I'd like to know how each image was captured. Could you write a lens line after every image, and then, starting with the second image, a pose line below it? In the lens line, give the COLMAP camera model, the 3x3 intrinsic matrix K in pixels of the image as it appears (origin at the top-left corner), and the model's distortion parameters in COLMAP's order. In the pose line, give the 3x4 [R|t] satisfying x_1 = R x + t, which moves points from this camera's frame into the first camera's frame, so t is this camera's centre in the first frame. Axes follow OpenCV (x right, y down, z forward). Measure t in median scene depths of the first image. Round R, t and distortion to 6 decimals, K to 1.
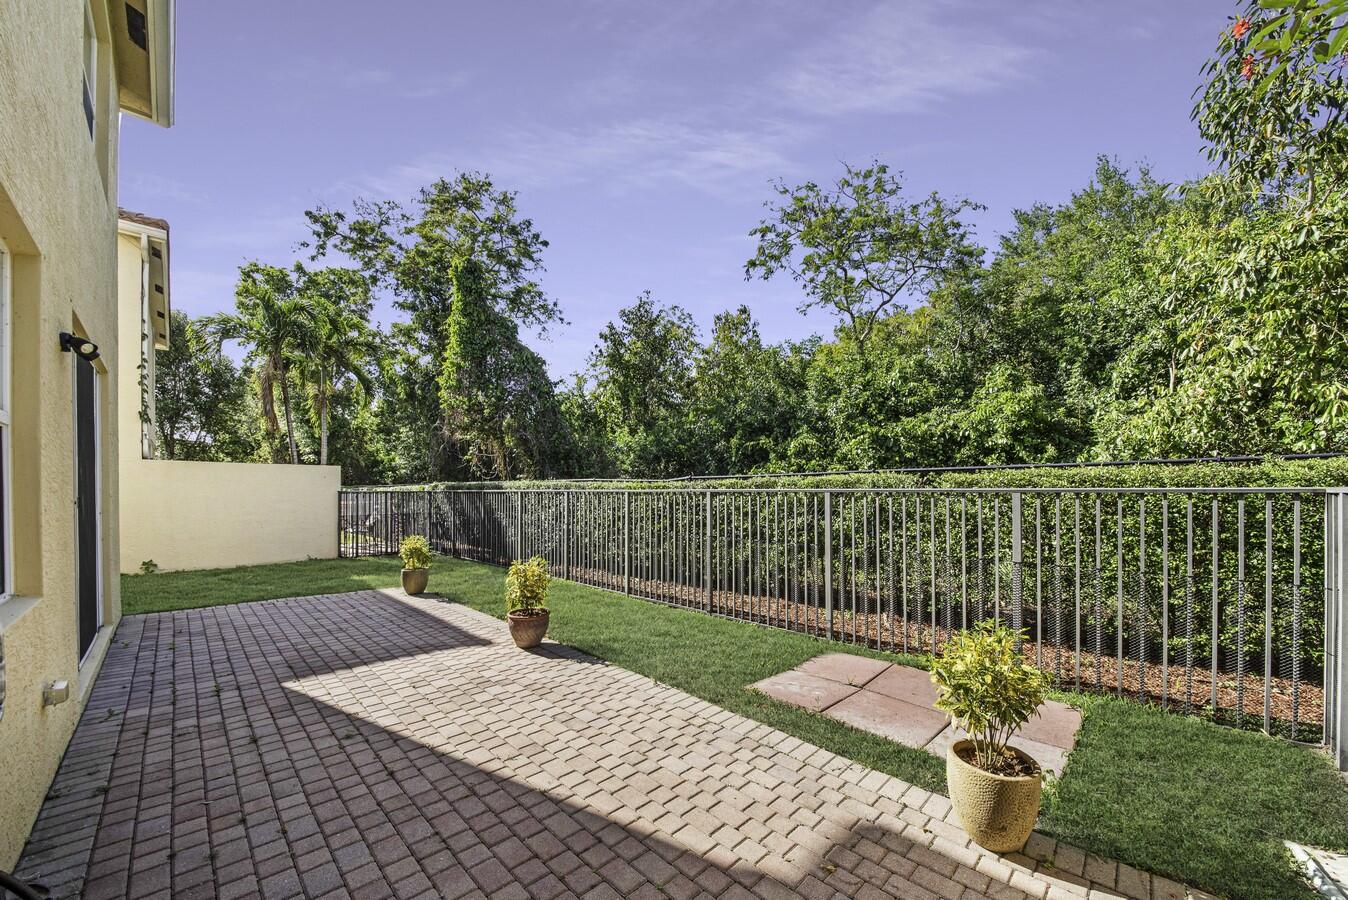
lens RADIAL K [[496.6, 0, 668.9], [0, 496.6, 493.5], [0, 0, 1]] dist [-0.000749, -0.000295]
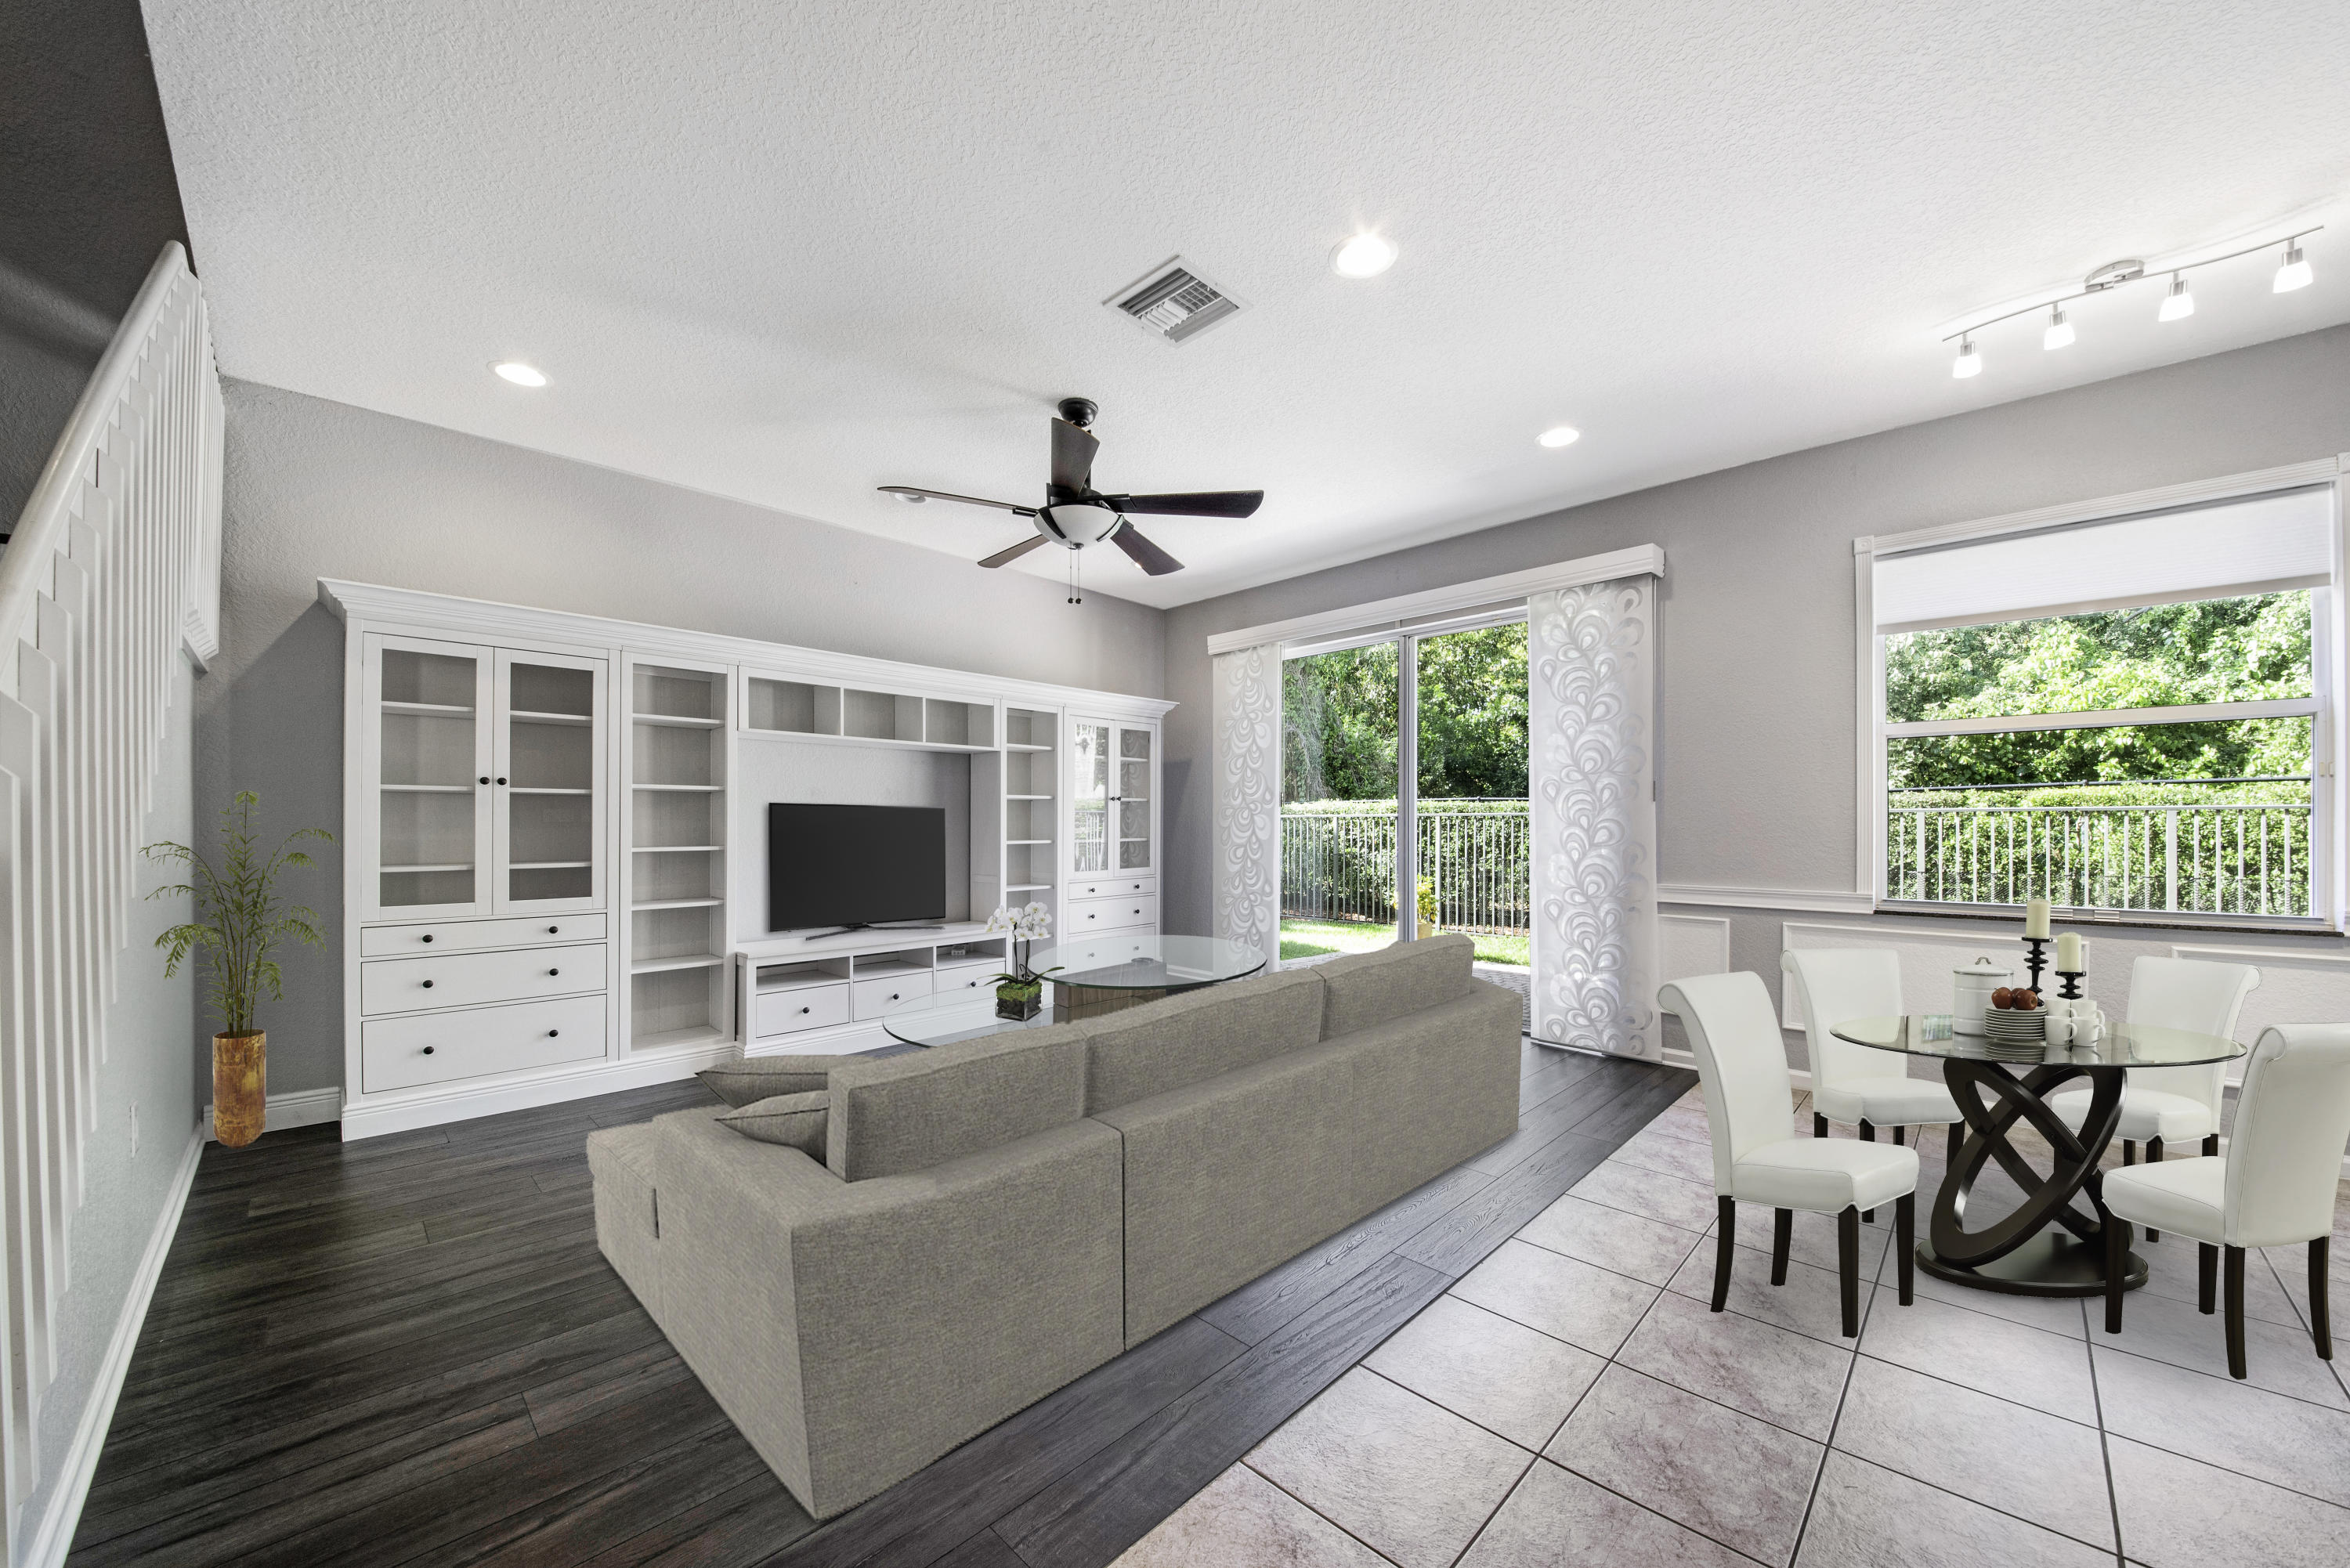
lens RADIAL K [[851.5, 0, 1176.0], [0, 851.5, 813.6], [0, 0, 1]] dist [-0.001713, -0.000031]
pose [[0.999660, -0.000207, 0.026055, -0.812916], [0.000486, 0.999943, -0.010686, 0.010583], [-0.026051, 0.010695, 0.999603, -0.183867]]
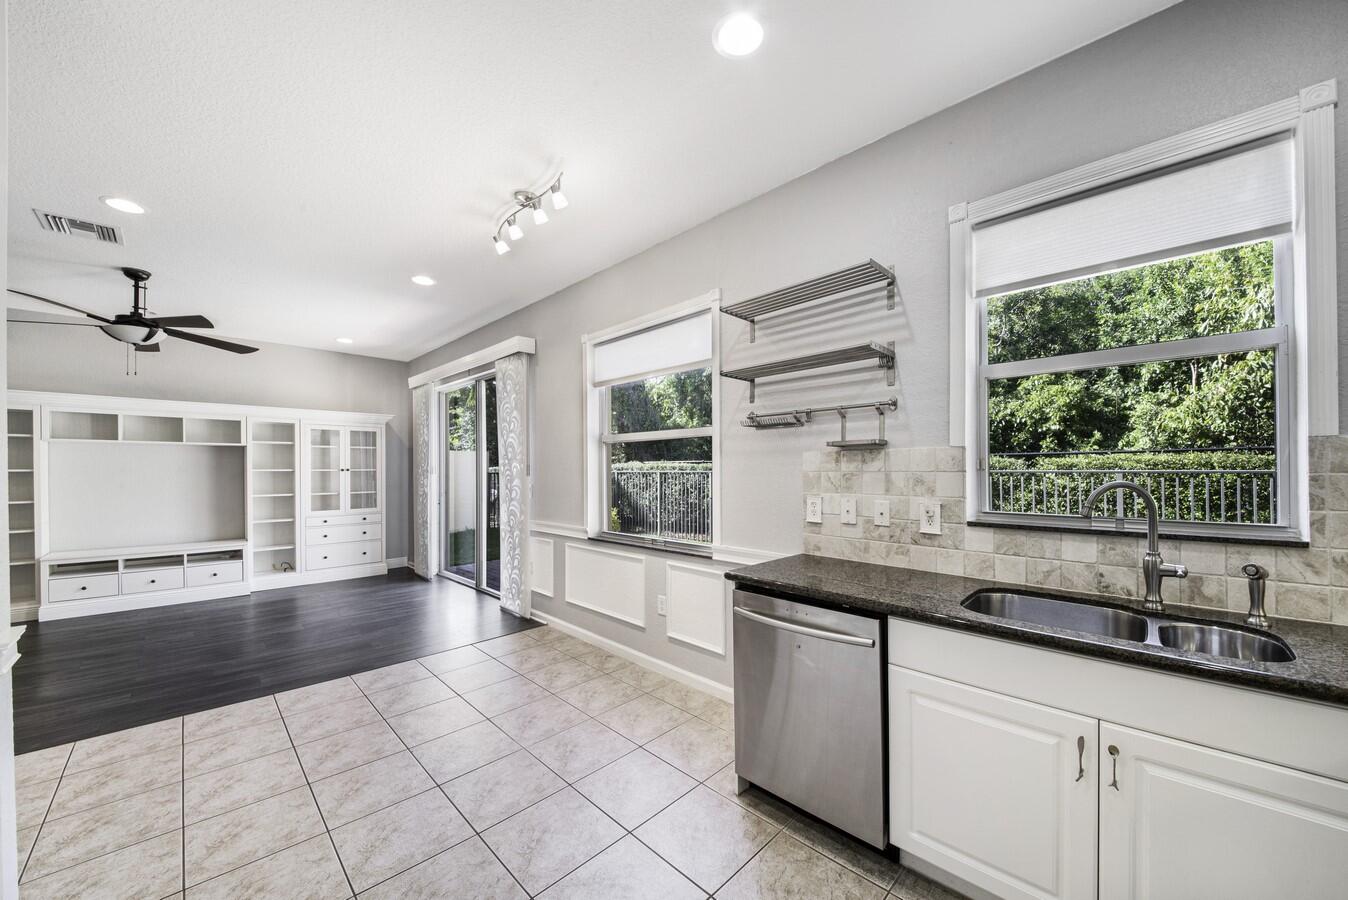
lens RADIAL K [[488.5, 0, 674.6], [0, 488.5, 467.0], [0, 0, 1]] dist [-0.001713, -0.000031]
pose [[0.999977, -0.004463, 0.005012, -0.314246], [0.004472, 0.999988, -0.001737, -0.012568], [-0.005005, 0.001760, 0.999986, -0.223317]]
